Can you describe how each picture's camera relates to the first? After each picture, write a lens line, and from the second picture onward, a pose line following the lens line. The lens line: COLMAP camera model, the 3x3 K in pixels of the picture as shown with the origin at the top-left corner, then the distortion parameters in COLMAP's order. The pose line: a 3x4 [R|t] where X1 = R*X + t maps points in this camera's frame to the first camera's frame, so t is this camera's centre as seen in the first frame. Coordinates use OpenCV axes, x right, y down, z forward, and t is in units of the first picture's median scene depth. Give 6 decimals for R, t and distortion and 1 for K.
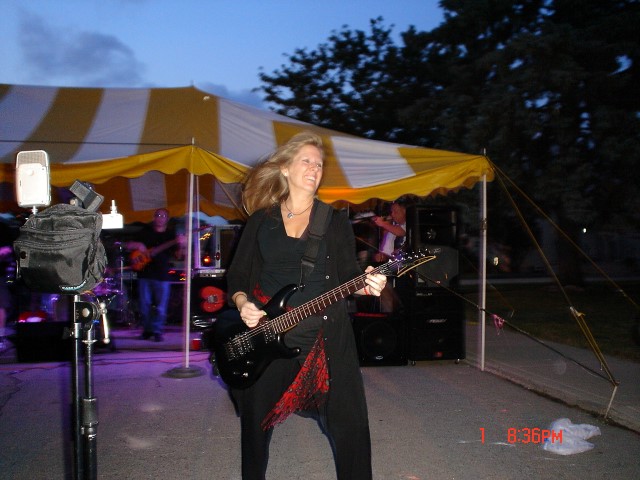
lens RADIAL K [[594.7, 0, 290.0], [0, 594.7, 239.2], [0, 0, 1]] dist [-0.148820, 0.026711]
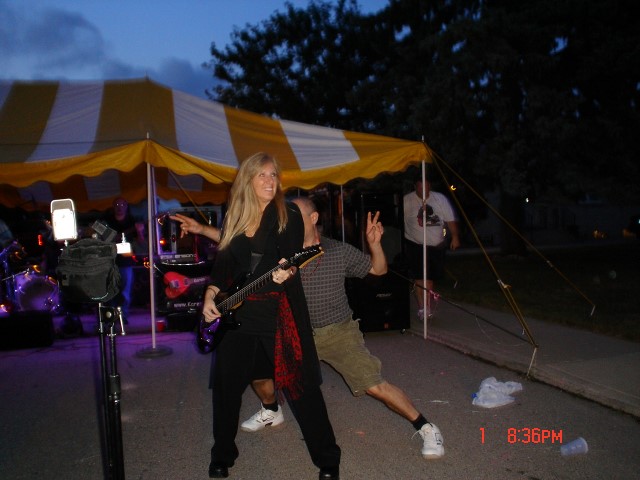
lens RADIAL K [[616.2, 0, 320.0], [0, 616.2, 240.0], [0, 0, 1]] dist [-0.178688, 0.002003]
pose [[0.991721, -0.033819, 0.123881, -0.004285], [0.027540, 0.998264, 0.052055, -0.028920], [-0.125426, -0.048213, 0.990931, -0.123482]]
